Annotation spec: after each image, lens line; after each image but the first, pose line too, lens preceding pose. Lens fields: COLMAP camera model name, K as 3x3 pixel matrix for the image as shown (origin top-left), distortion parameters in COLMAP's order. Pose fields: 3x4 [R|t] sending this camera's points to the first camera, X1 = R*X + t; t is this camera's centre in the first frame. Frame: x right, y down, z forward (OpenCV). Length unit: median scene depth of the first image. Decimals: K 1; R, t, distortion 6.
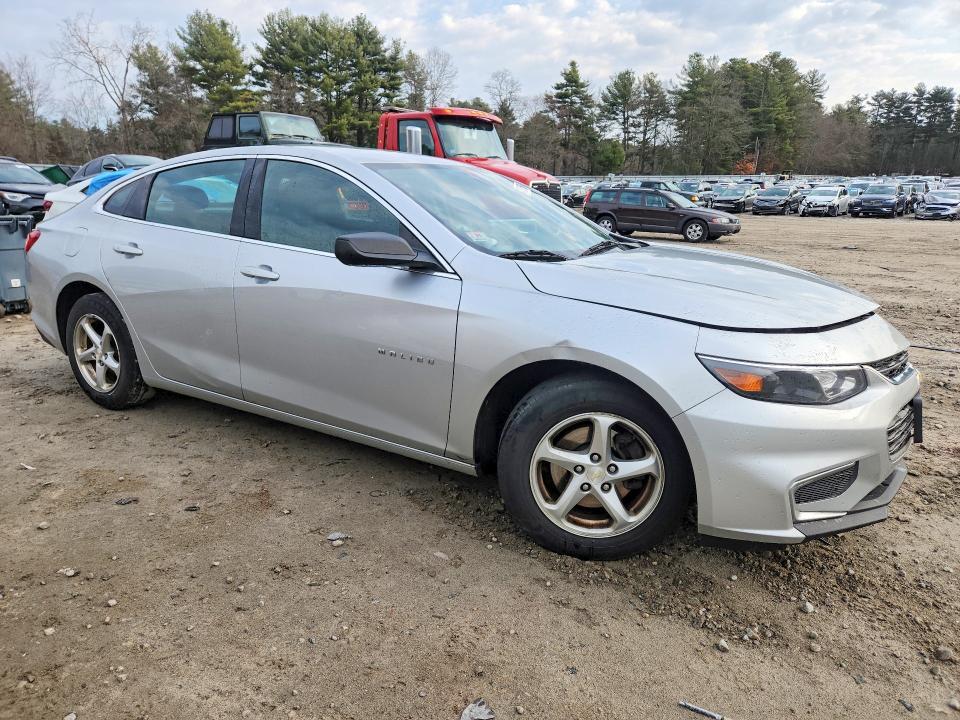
lens RADIAL K [[667.3, 0, 480.0], [0, 667.3, 381.8], [0, 0, 1]] dist [0.107742, -0.056450]
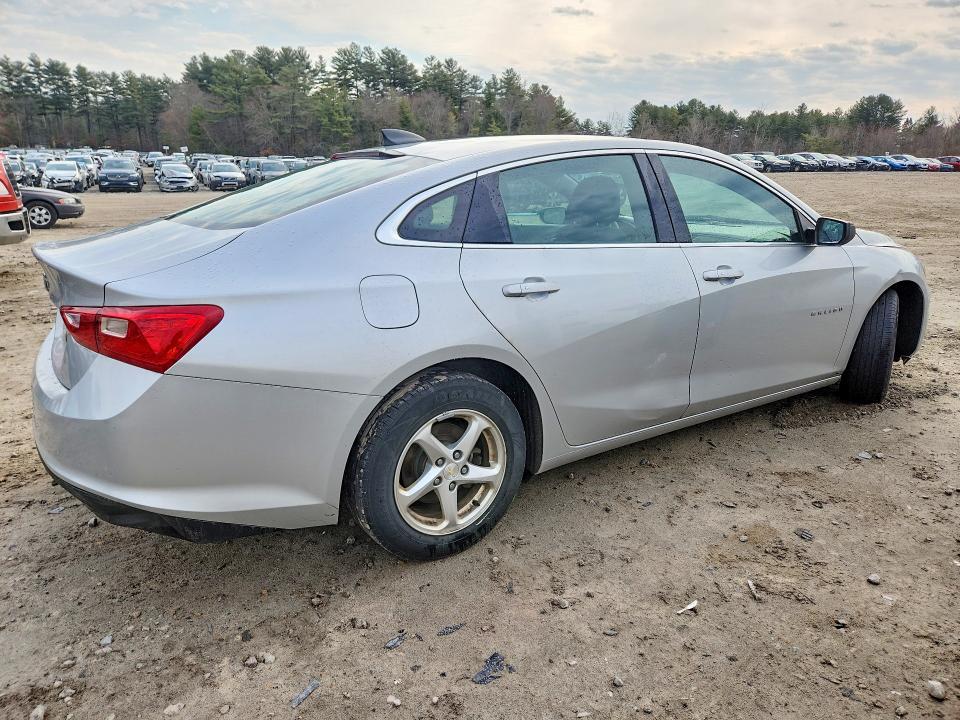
lens RADIAL K [[725.6, 0, 475.4], [0, 725.6, 360.2], [0, 0, 1]] dist [0.044277, -0.044528]
pose [[0.414635, -0.252644, 0.874213, -0.198645], [0.257049, 0.954080, 0.153808, -0.041716], [-0.872928, 0.160941, 0.460537, 0.121708]]
